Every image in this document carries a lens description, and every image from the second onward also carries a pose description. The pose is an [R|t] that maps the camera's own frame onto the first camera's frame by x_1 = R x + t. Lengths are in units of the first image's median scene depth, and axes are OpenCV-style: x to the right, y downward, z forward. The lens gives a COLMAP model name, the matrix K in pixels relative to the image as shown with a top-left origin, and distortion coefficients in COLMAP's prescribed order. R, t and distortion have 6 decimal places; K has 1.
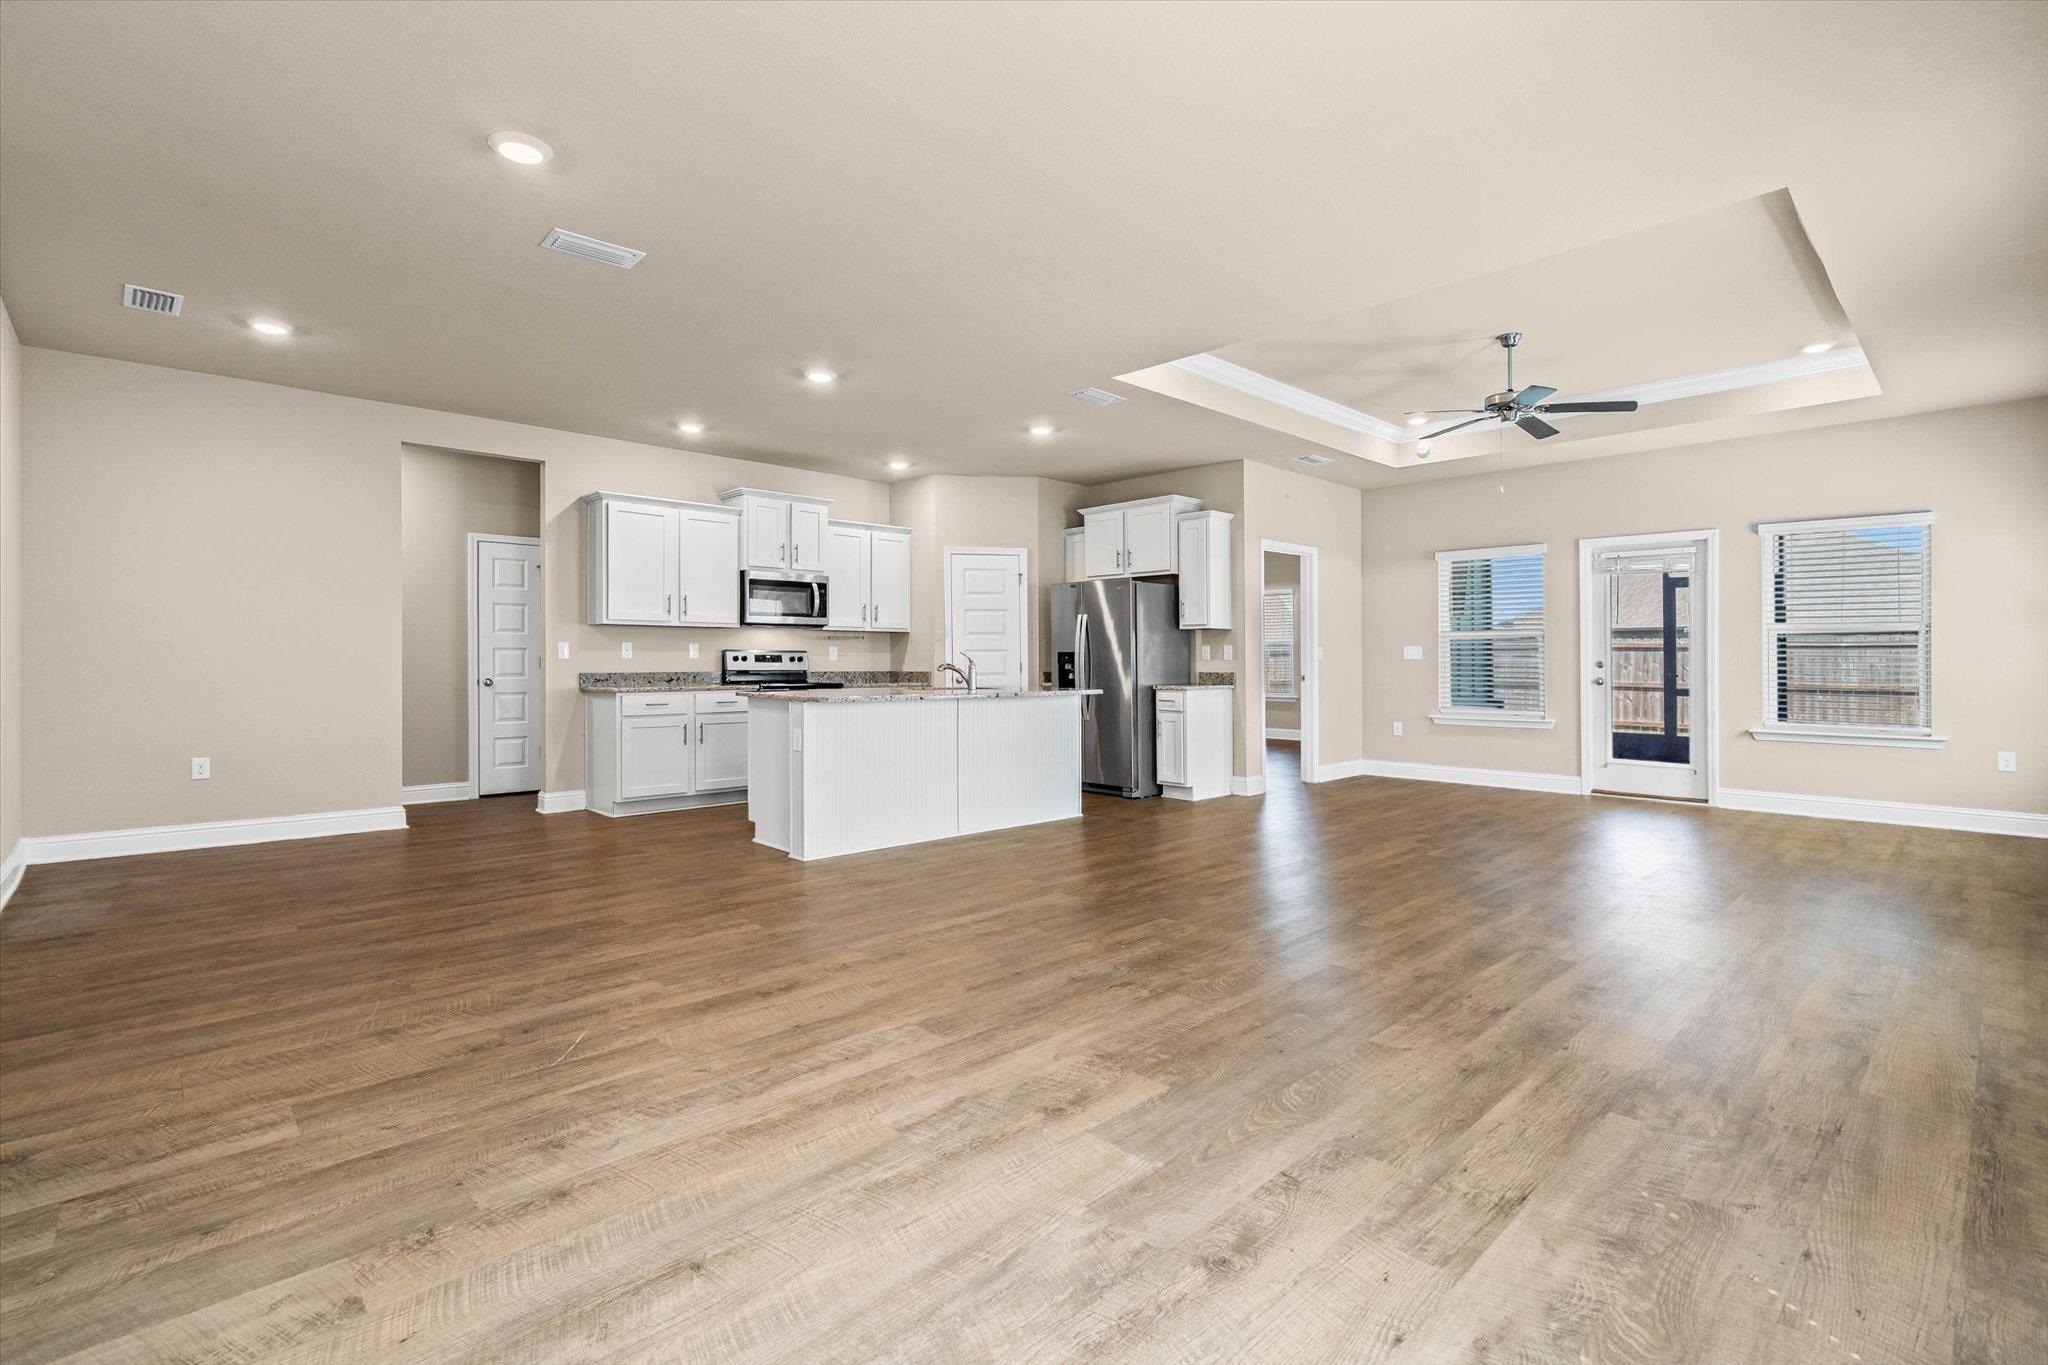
lens RADIAL K [[935.8, 0, 1012.6], [0, 935.8, 662.7], [0, 0, 1]] dist [-0.002617, 0.000023]
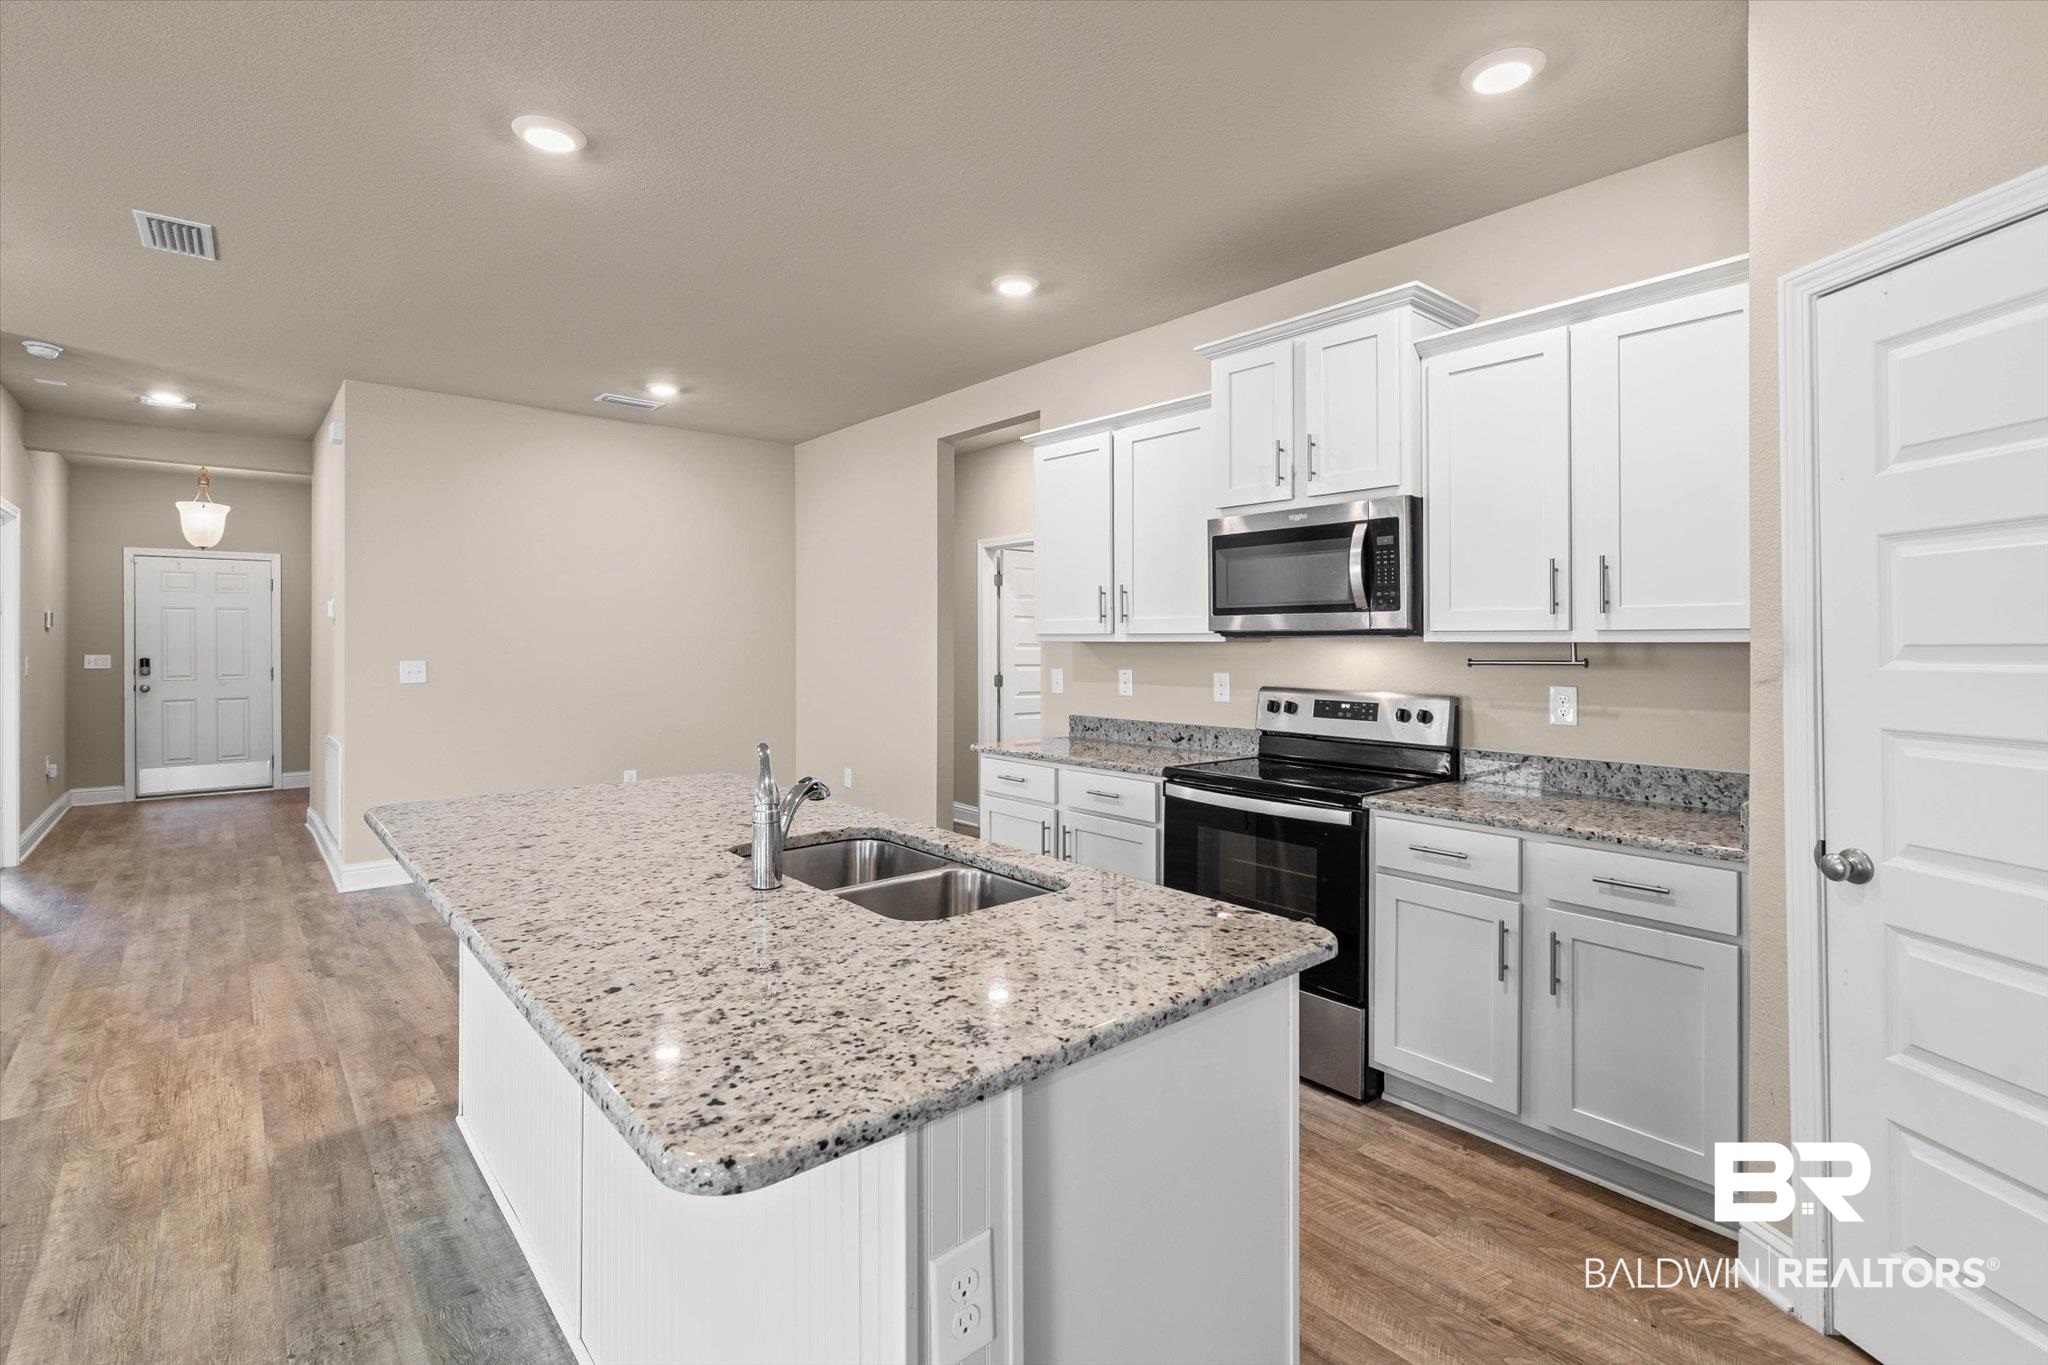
lens RADIAL K [[935.8, 0, 1009.0], [0, 935.8, 633.0], [0, 0, 1]] dist [-0.002617, 0.000023]
pose [[-0.056920, -0.014957, -0.998267, 0.180837], [-0.006423, 0.999873, -0.014614, -0.033315], [0.998358, 0.005580, -0.057009, 0.890563]]
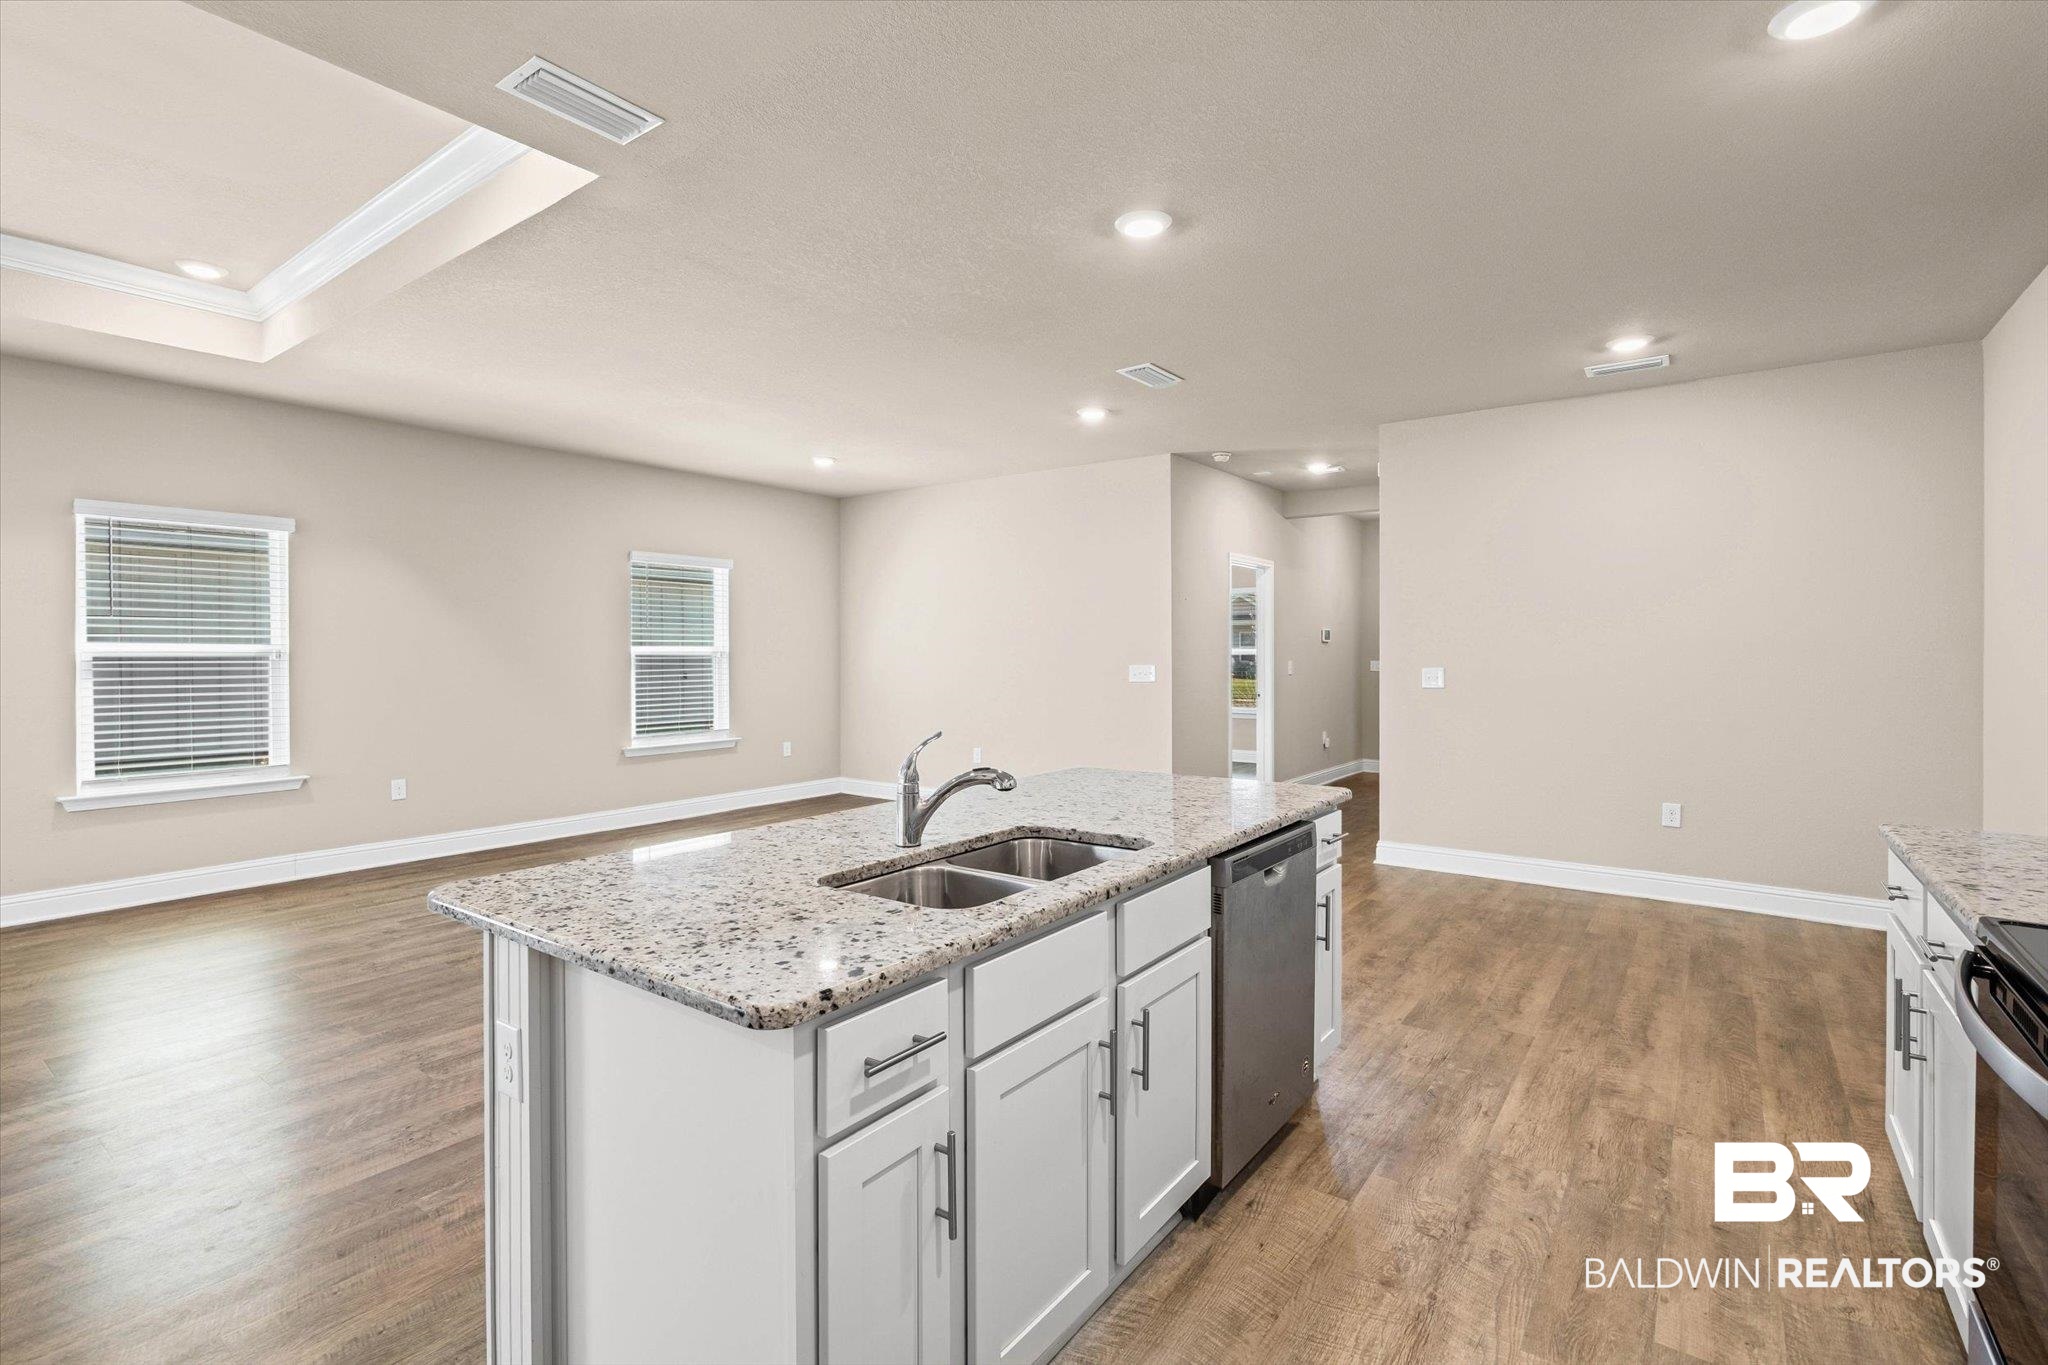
lens RADIAL K [[935.8, 0, 1015.2], [0, 935.8, 666.1], [0, 0, 1]] dist [-0.002617, 0.000023]
pose [[-0.984660, -0.000885, -0.174479, -0.013312], [-0.004341, 0.999802, 0.019424, -0.034158], [0.174427, 0.019883, -0.984469, 1.088937]]
